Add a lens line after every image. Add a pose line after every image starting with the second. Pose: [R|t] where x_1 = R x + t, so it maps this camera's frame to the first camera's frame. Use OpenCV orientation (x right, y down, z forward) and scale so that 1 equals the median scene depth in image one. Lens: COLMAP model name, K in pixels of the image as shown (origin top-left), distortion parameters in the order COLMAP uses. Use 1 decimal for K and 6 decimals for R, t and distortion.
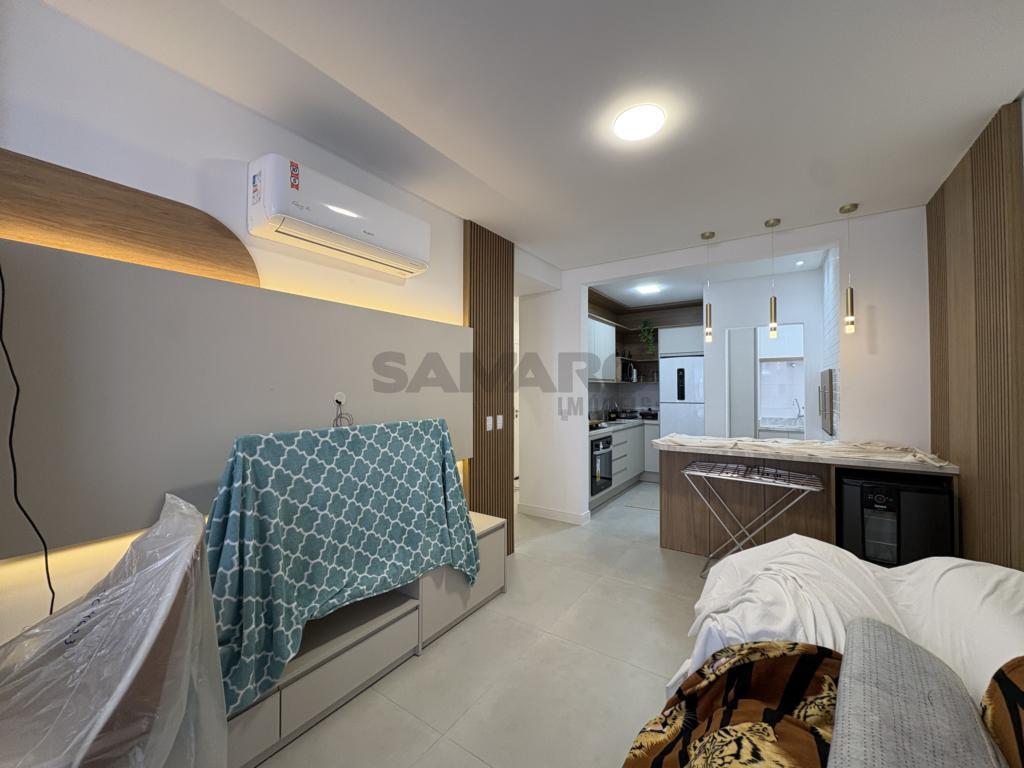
lens RADIAL K [[406.0, 0, 508.8], [0, 406.0, 381.4], [0, 0, 1]] dist [-0.002151, -0.000089]
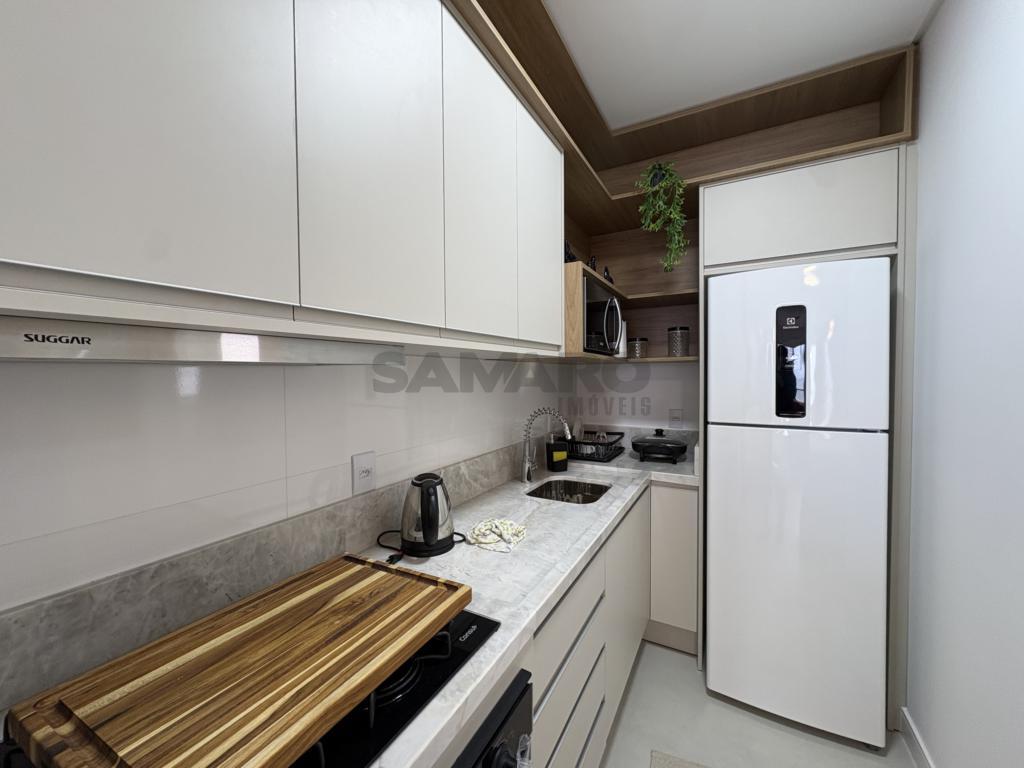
lens RADIAL K [[406.0, 0, 515.2], [0, 406.0, 384.7], [0, 0, 1]] dist [-0.002151, -0.000089]
pose [[0.996065, 0.002173, 0.088600, 0.191778], [-0.005738, 0.999183, 0.039998, 0.012112], [-0.088440, -0.040349, 0.995264, 0.674563]]
